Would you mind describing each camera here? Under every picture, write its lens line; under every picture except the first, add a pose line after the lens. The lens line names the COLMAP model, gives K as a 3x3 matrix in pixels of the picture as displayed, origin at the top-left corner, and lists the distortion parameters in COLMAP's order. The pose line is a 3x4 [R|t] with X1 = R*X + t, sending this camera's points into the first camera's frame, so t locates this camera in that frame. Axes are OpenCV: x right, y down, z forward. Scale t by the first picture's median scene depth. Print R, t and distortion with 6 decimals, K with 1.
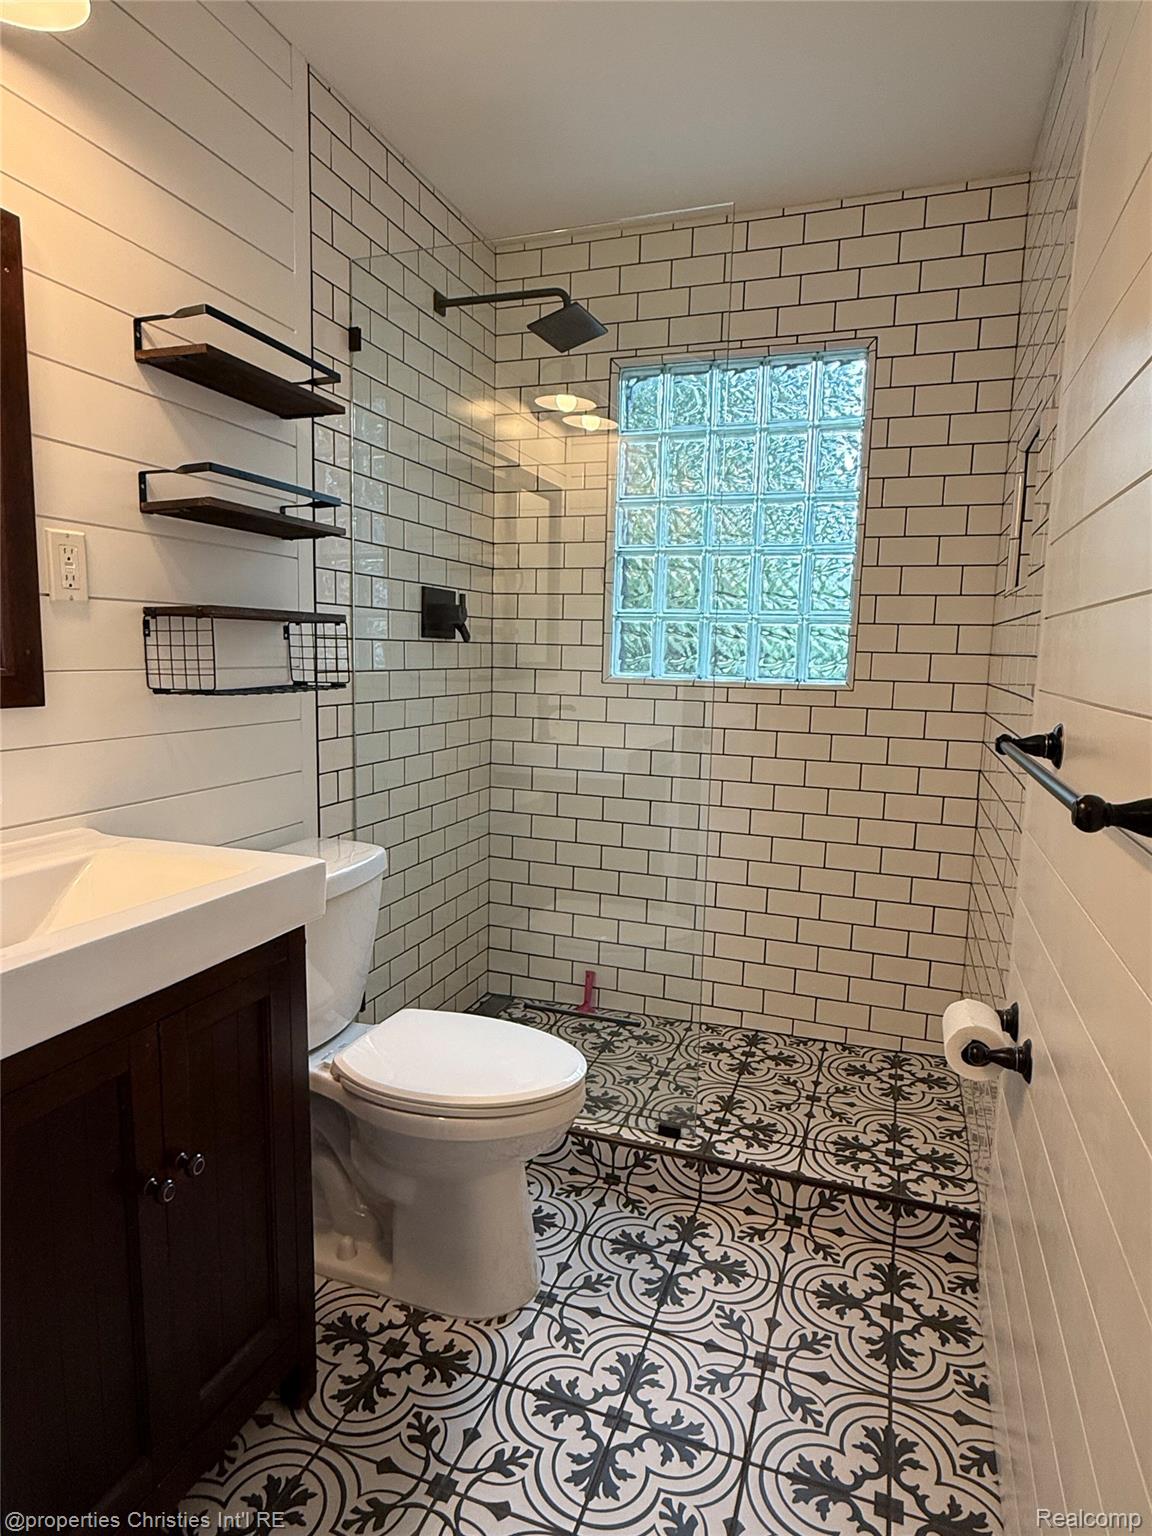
lens RADIAL K [[896.9, 0, 574.6], [0, 896.9, 770.3], [0, 0, 1]] dist [-0.001630, 0.001477]
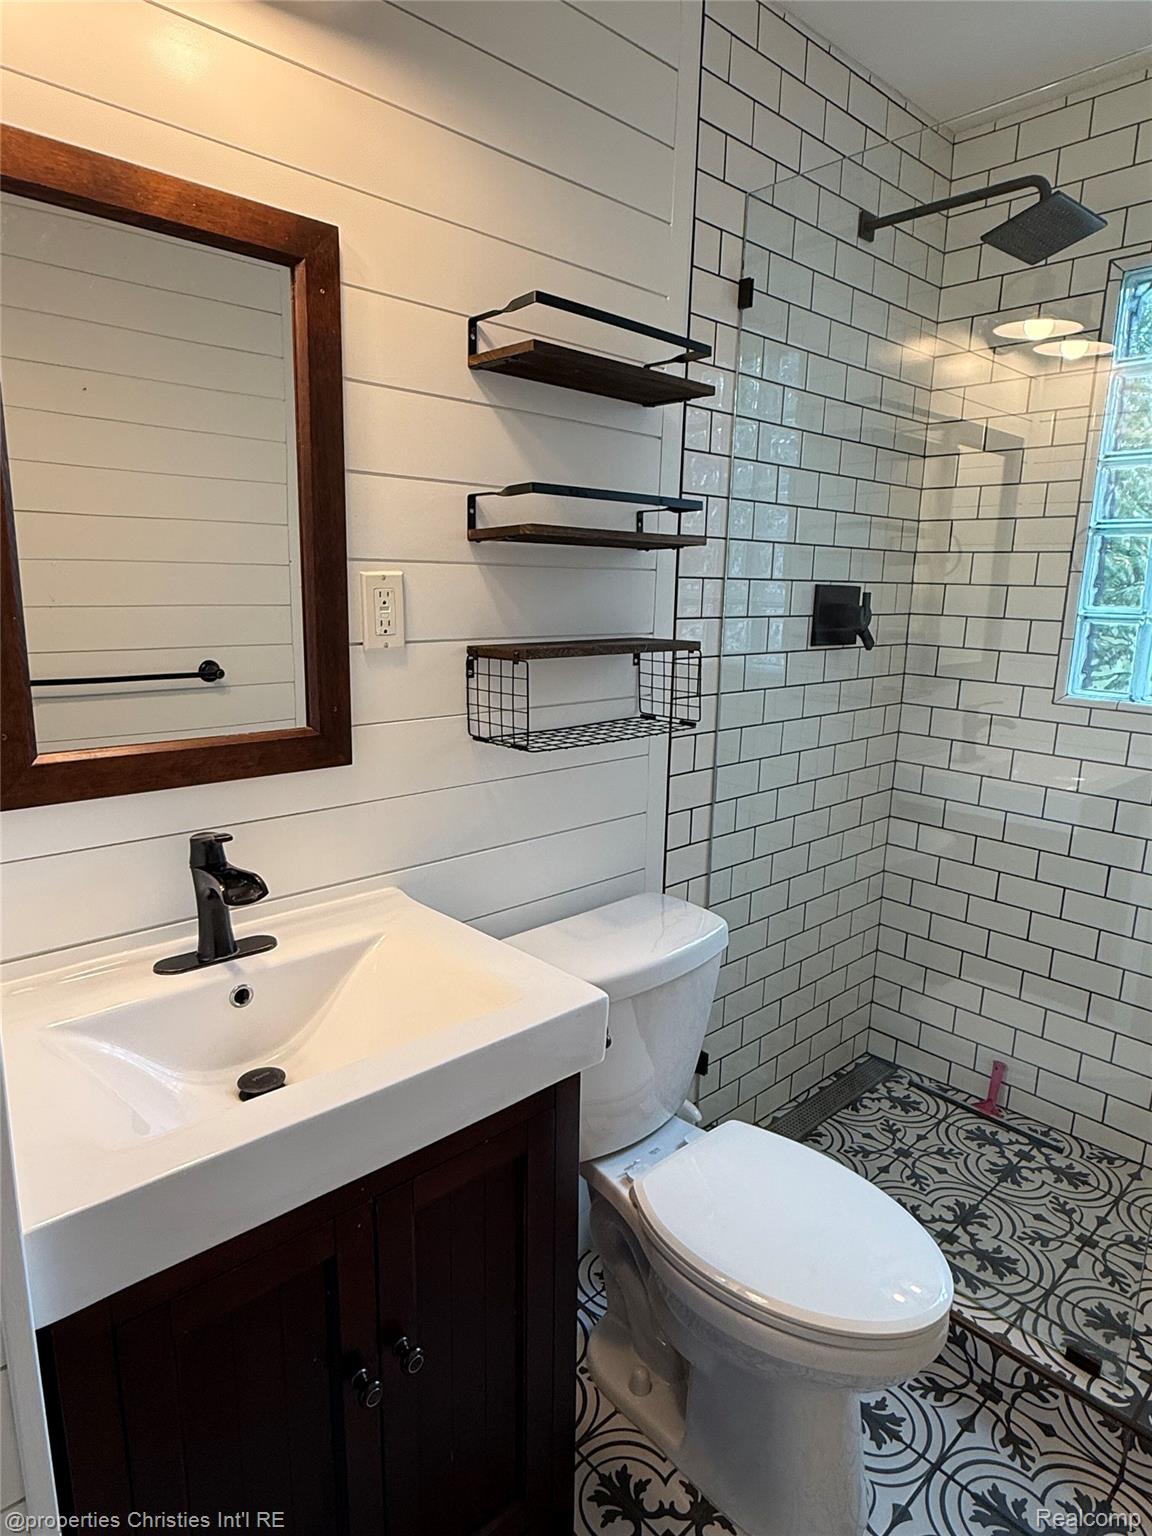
lens RADIAL K [[896.9, 0, 575.1], [0, 896.9, 764.6], [0, 0, 1]] dist [-0.001630, 0.001477]
pose [[0.888459, 0.089572, -0.450130, 0.022444], [-0.062360, 0.995235, 0.074958, -0.099153], [0.454699, -0.038527, 0.889811, 0.175375]]
